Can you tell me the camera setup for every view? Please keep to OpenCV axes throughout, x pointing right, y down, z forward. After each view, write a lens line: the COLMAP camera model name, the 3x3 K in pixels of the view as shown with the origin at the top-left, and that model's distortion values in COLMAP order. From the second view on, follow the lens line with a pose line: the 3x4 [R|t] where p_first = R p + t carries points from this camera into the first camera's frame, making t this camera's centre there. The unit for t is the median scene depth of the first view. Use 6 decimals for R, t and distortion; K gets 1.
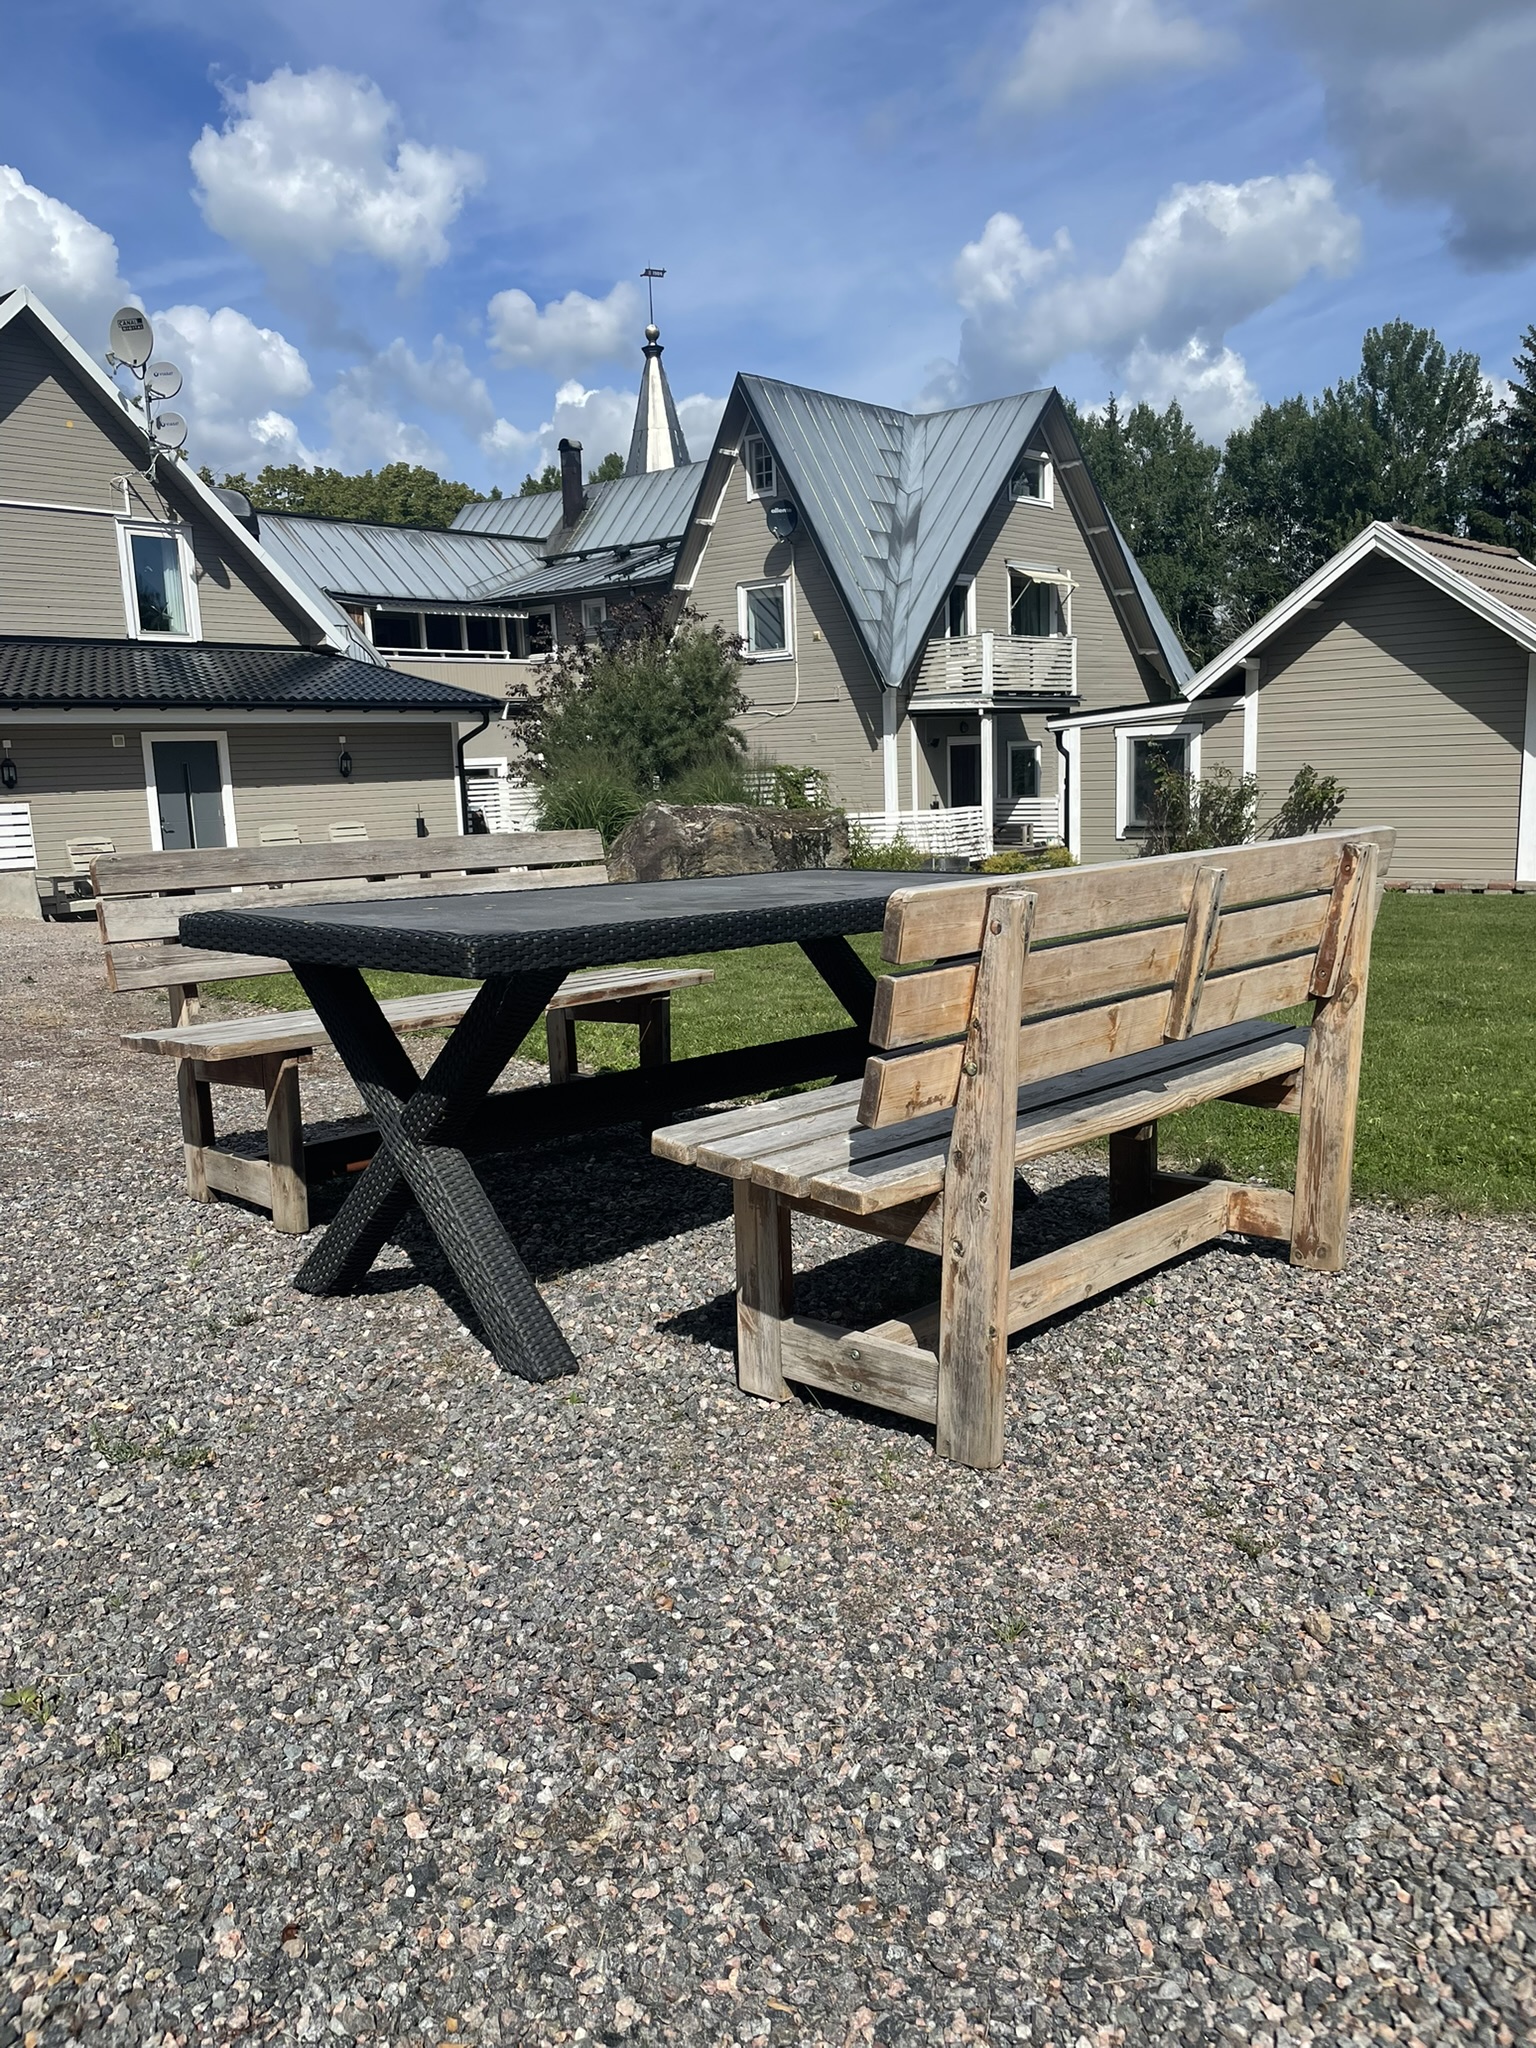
lens RADIAL K [[1538.3, 0, 768.0], [0, 1538.3, 1024.0], [0, 0, 1]] dist [-0.025066, -0.001641]
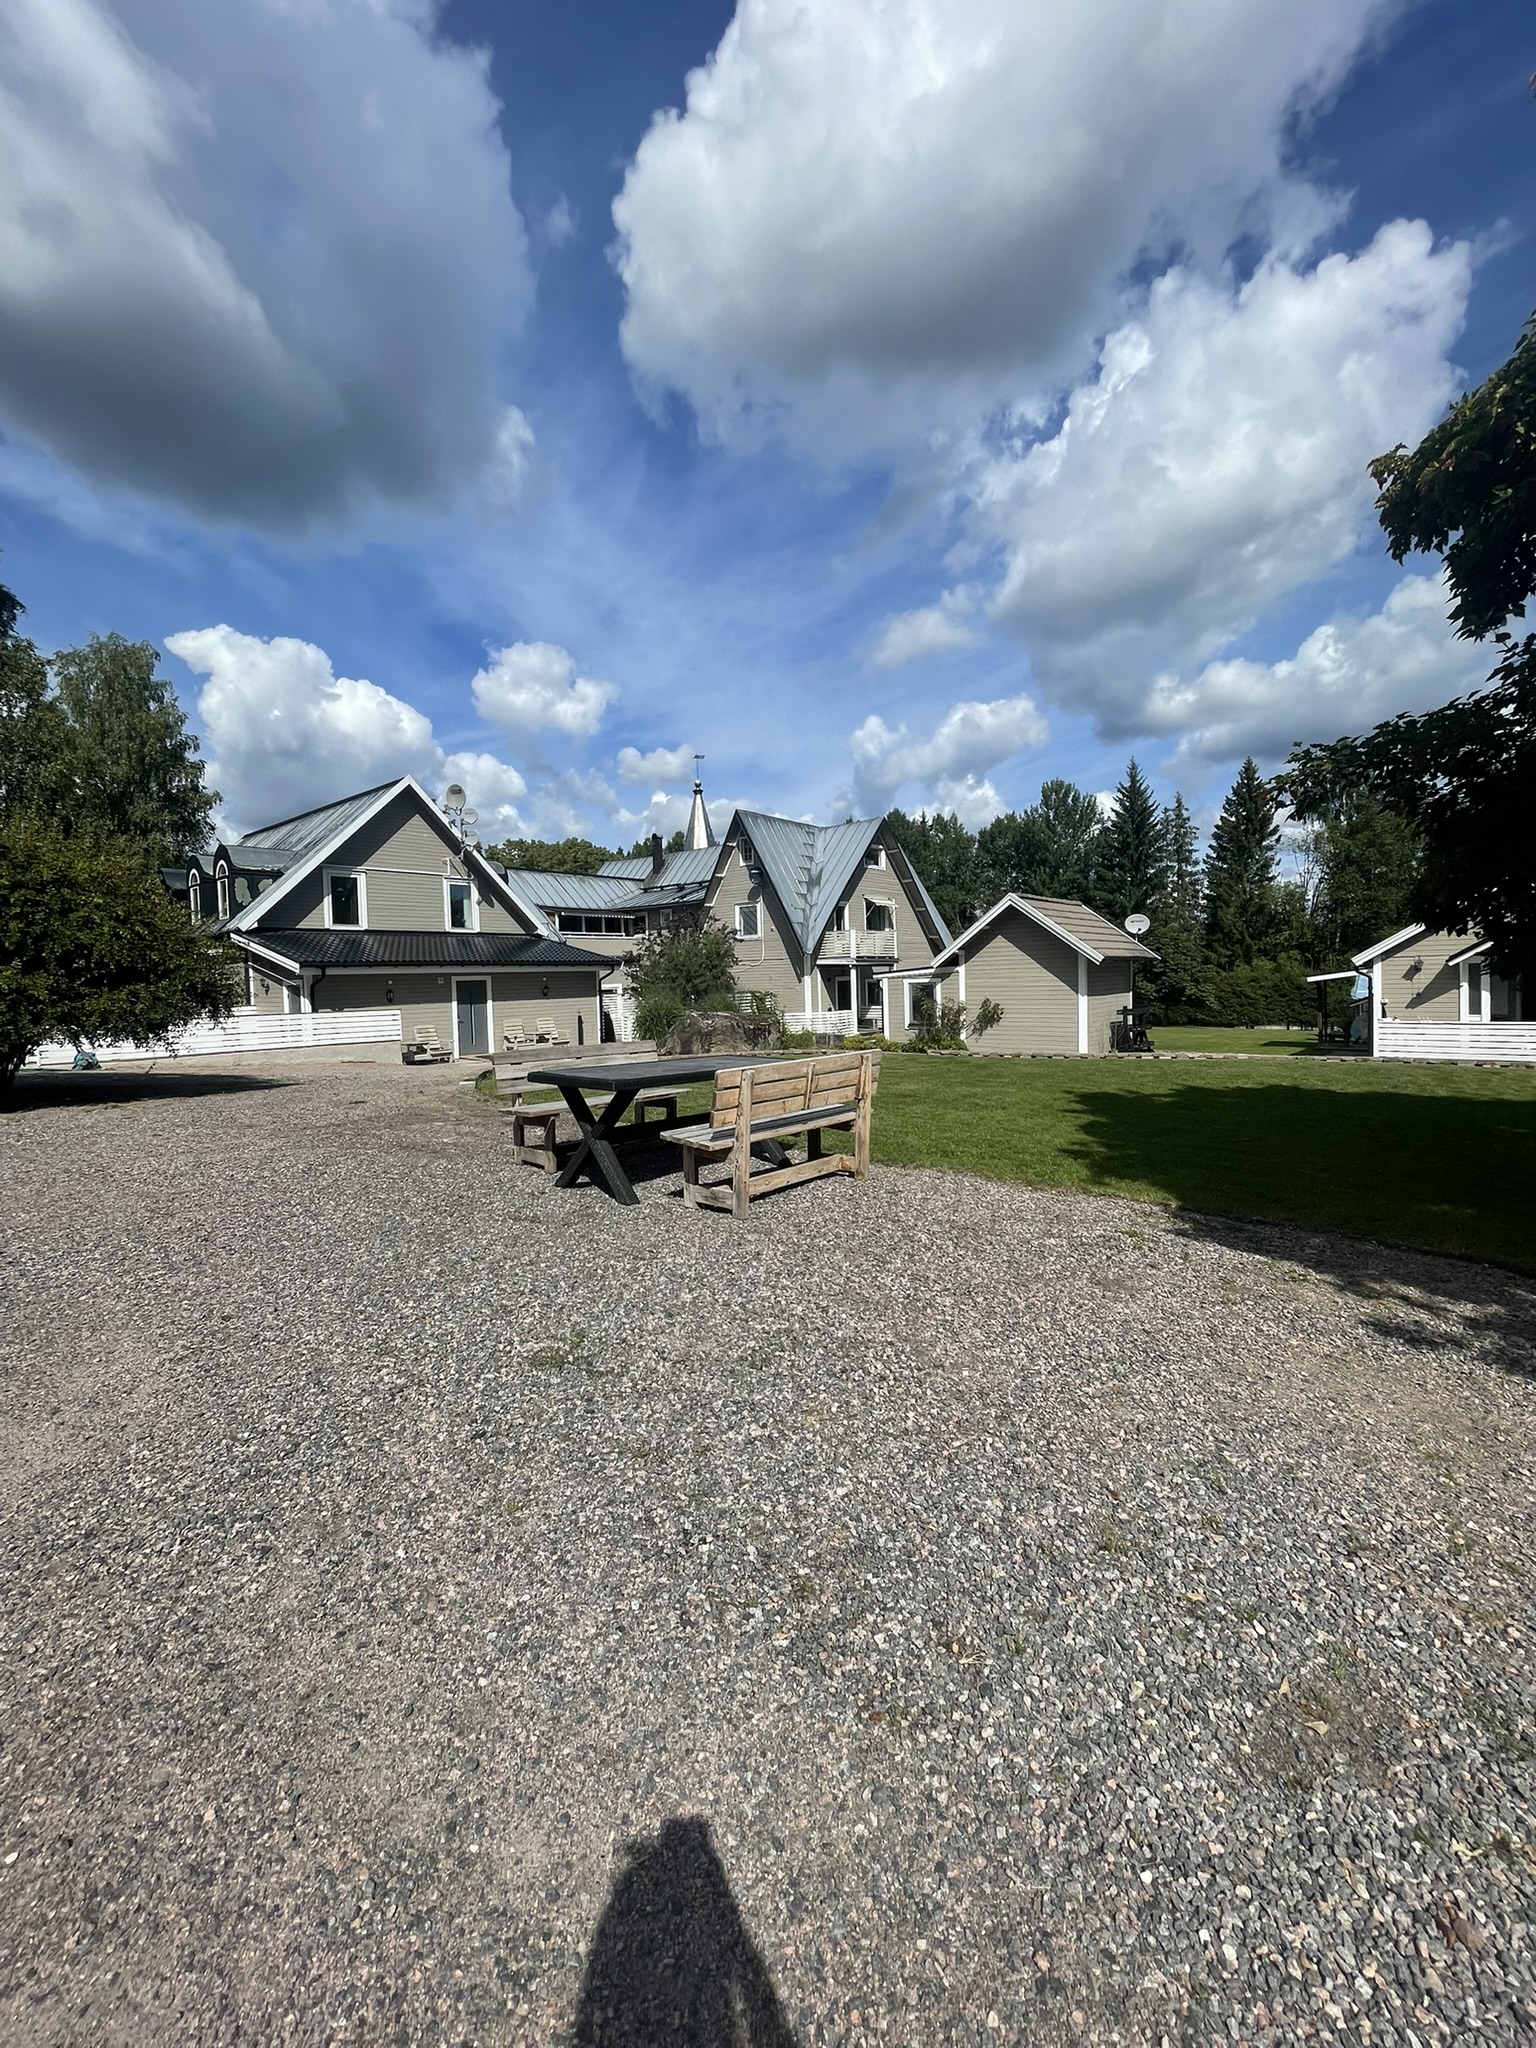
lens RADIAL K [[827.6, 0, 764.0], [0, 827.6, 1001.7], [0, 0, 1]] dist [0.048676, -0.000036]
pose [[0.999953, 0.008540, 0.004628, 0.015943], [-0.007807, 0.990111, -0.140066, 0.003454], [-0.005778, 0.140023, 0.990131, -0.103128]]
